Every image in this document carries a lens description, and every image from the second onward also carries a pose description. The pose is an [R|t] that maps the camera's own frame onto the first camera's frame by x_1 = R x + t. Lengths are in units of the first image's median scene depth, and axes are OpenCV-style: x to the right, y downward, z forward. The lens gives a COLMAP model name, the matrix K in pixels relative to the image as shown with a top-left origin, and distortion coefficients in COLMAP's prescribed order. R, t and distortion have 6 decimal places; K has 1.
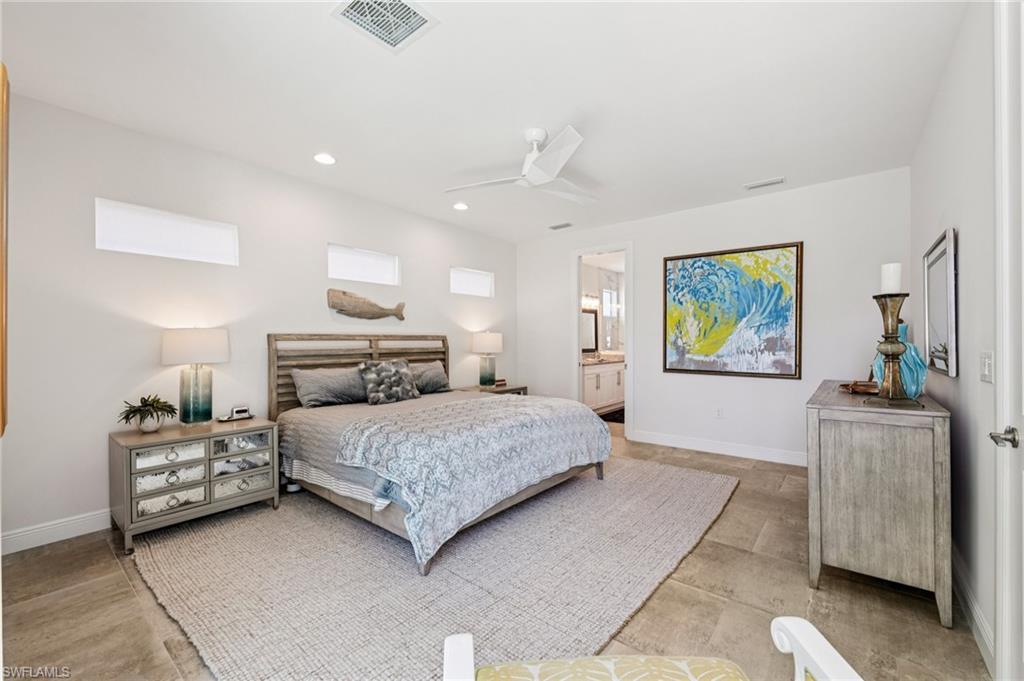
lens RADIAL K [[417.9, 0, 512.0], [0, 417.9, 340.5], [0, 0, 1]] dist [0.000761, 0.000501]
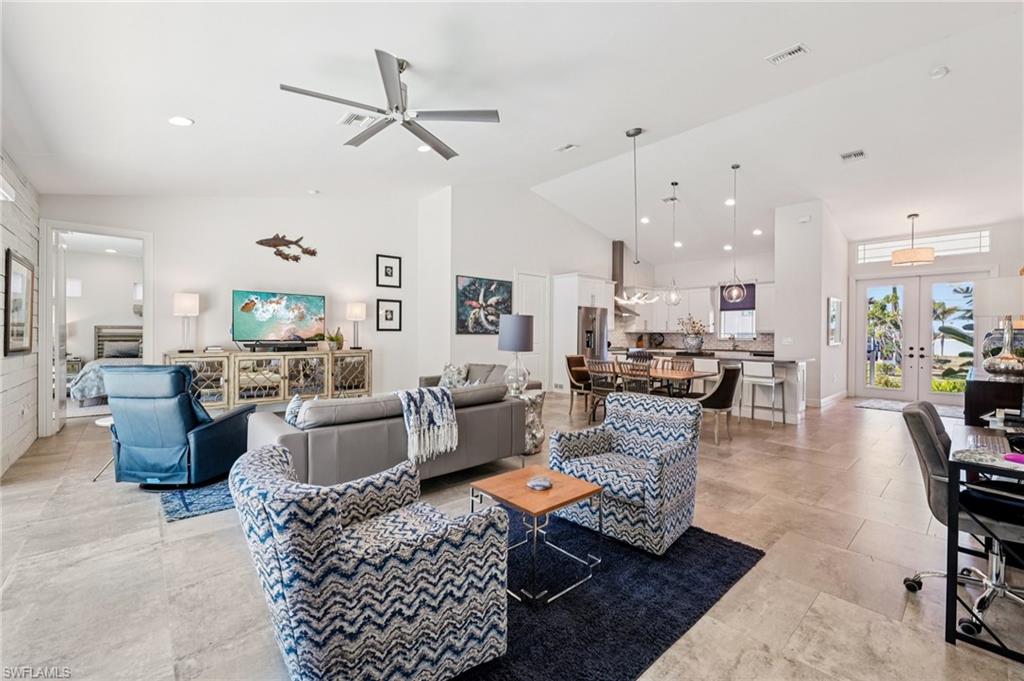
lens RADIAL K [[423.2, 0, 515.7], [0, 423.2, 332.6], [0, 0, 1]] dist [0.001208, -0.000219]
pose [[0.986897, 0.012093, -0.160899, 1.714998], [-0.012252, 0.999925, 0.000003, -0.005361], [0.160887, 0.001968, 0.986971, -0.762244]]
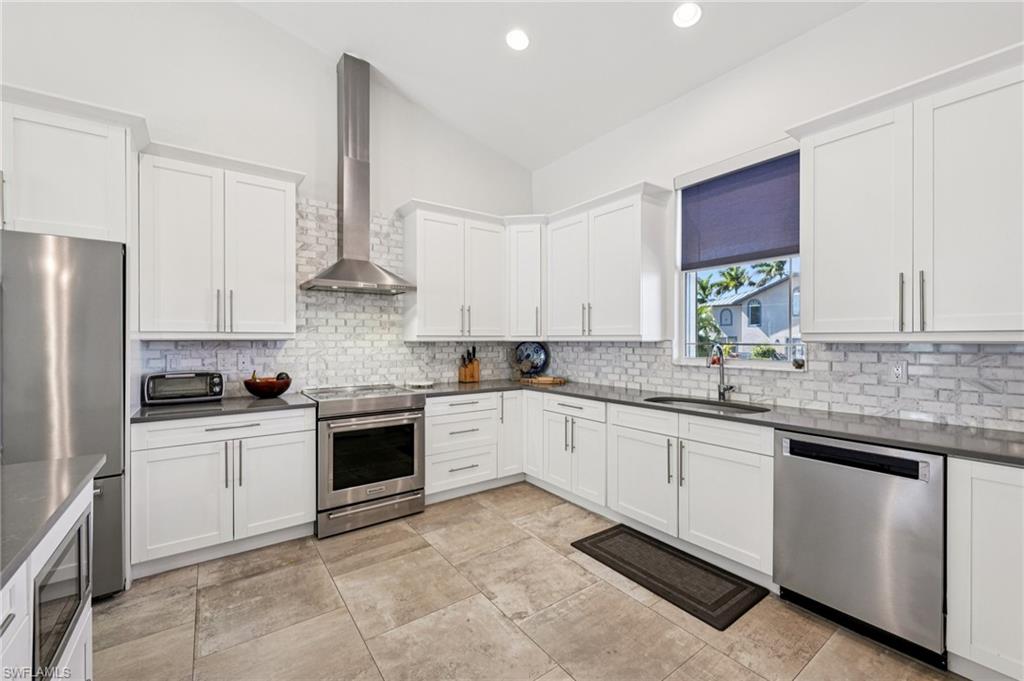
lens RADIAL K [[414.8, 0, 513.2], [0, 414.8, 338.5], [0, 0, 1]] dist [-0.000580, -0.000446]
pose [[0.964654, 0.003801, -0.263491, 2.390304], [-0.003850, 0.999993, 0.000327, -0.022668], [0.263491, 0.000699, 0.964662, 1.044681]]
